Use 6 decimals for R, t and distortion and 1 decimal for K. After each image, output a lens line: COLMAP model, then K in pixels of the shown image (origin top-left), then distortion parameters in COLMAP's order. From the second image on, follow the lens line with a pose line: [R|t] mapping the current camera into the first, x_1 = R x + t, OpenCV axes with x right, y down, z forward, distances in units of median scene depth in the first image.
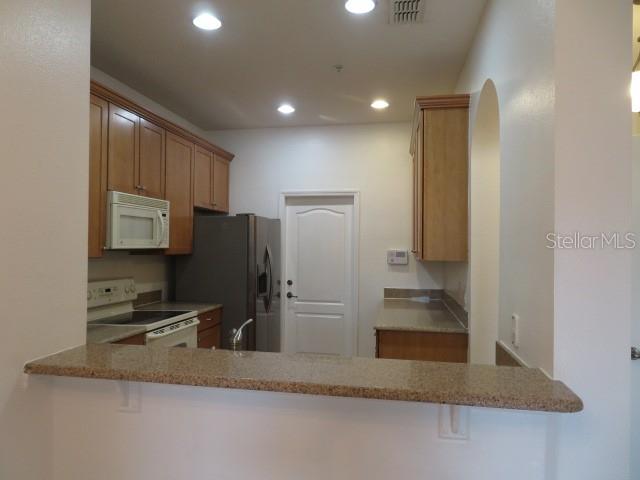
lens RADIAL K [[461.7, 0, 320.7], [0, 461.7, 242.7], [0, 0, 1]] dist [-0.004780, 0.004333]
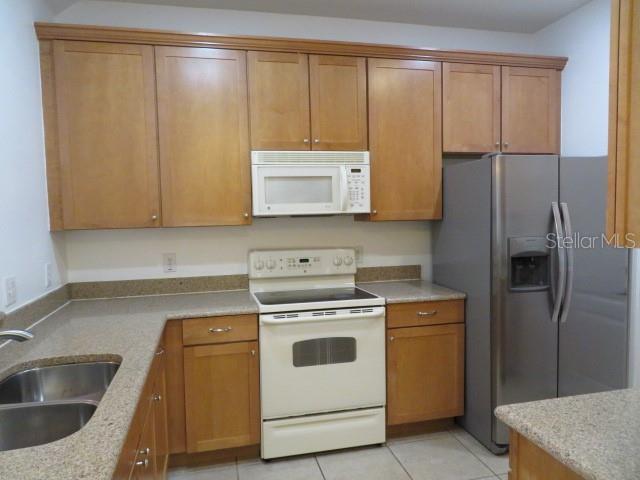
lens RADIAL K [[461.7, 0, 319.8], [0, 461.7, 237.3], [0, 0, 1]] dist [-0.004780, 0.004333]
pose [[0.409755, 0.035042, -0.911522, 0.340251], [0.031303, 0.998133, 0.052443, 0.009715], [0.911659, -0.050022, 0.407893, 0.594756]]
